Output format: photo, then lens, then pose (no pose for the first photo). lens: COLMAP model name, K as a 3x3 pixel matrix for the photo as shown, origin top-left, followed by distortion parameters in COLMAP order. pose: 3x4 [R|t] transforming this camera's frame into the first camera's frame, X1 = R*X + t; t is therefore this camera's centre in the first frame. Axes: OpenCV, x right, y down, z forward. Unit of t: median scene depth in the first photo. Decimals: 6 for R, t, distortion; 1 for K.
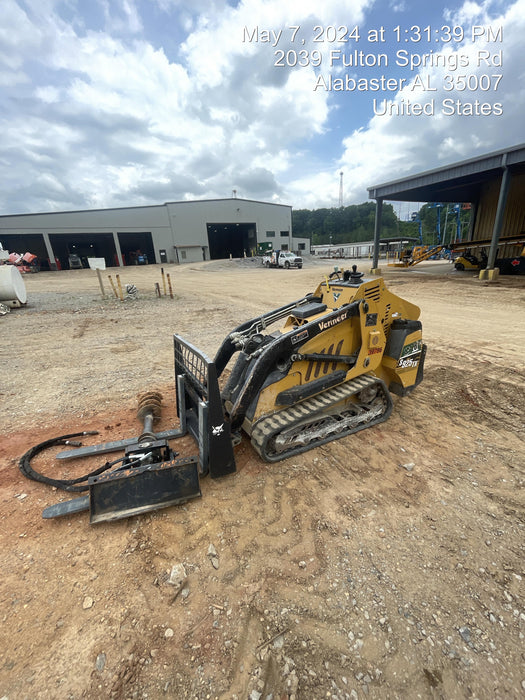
lens RADIAL K [[285.3, 0, 260.6], [0, 285.3, 352.4], [0, 0, 1]] dist [0.000255, -0.000122]
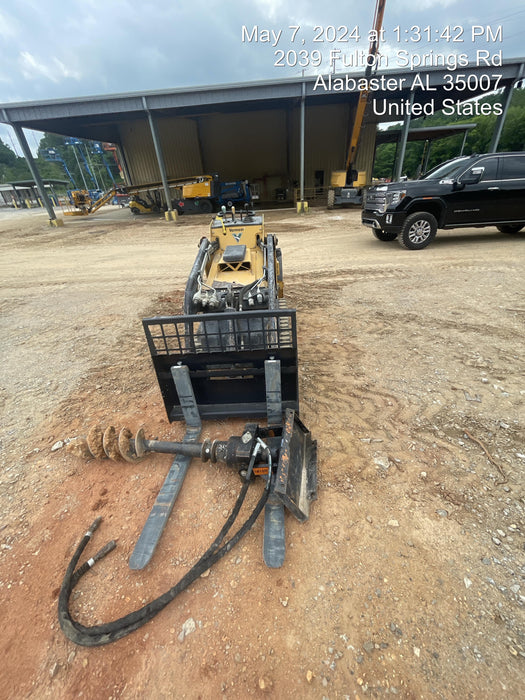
lens RADIAL K [[283.4, 0, 263.2], [0, 283.4, 354.2], [0, 0, 1]] dist [-0.001976, -0.000082]
pose [[0.508337, -0.435306, 0.743035, -0.632758], [0.305474, 0.897873, 0.317032, -0.104589], [-0.805158, 0.065818, 0.589397, 0.320399]]
